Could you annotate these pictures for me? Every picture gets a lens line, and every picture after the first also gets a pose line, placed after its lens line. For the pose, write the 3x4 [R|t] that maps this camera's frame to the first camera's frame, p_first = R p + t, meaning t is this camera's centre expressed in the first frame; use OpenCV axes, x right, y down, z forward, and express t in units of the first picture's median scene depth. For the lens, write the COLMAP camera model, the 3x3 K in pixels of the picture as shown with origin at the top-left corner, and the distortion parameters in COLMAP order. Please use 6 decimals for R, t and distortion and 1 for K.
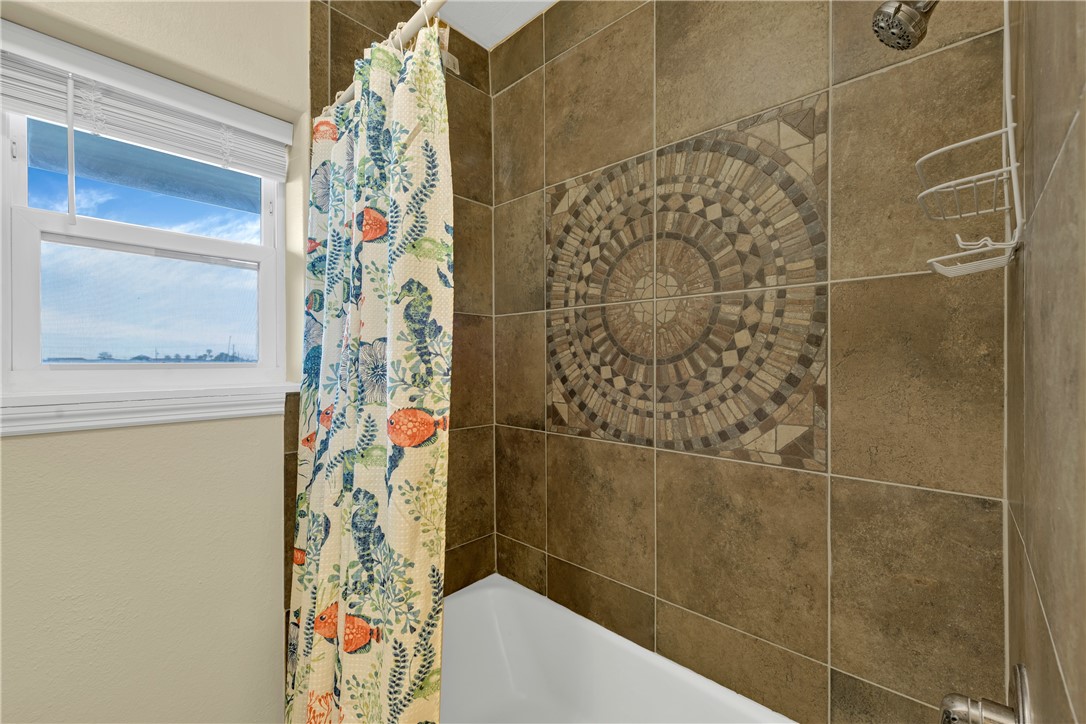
lens RADIAL K [[445.4, 0, 520.7], [0, 445.4, 360.2], [0, 0, 1]] dist [0.006076, -0.000114]
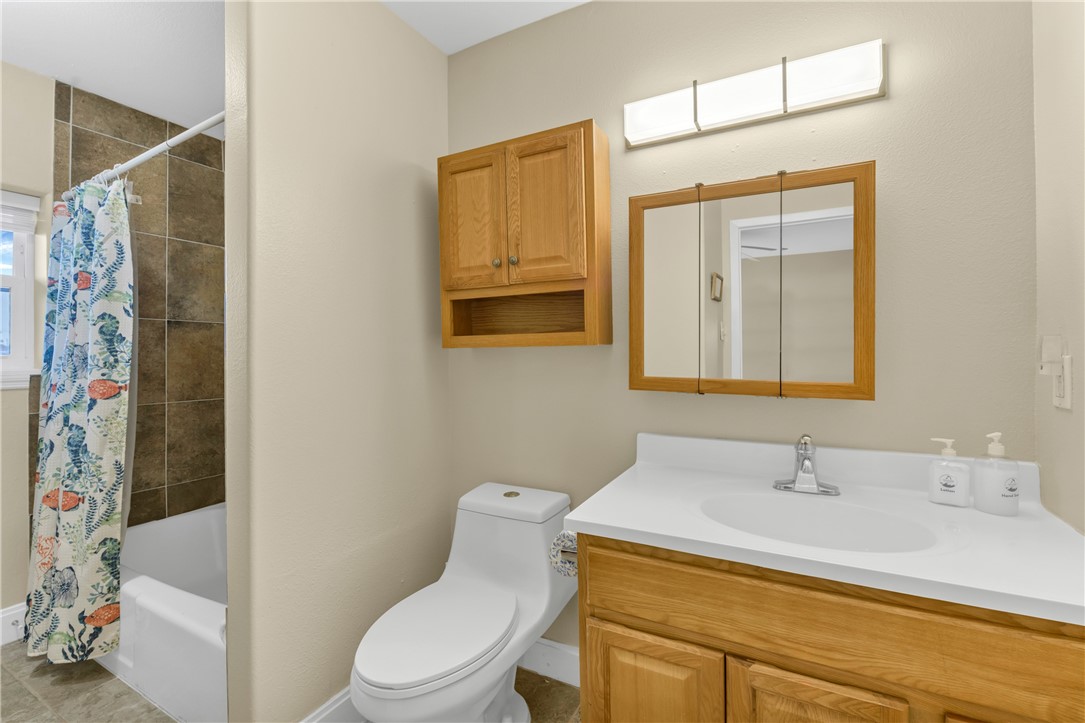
lens RADIAL K [[458.8, 0, 545.6], [0, 458.8, 351.0], [0, 0, 1]] dist [-0.002854, -0.000529]
pose [[0.955450, 0.004033, 0.295125, 0.983641], [-0.003617, 0.999992, -0.001954, -0.019012], [-0.295131, 0.000799, 0.955457, -1.437836]]
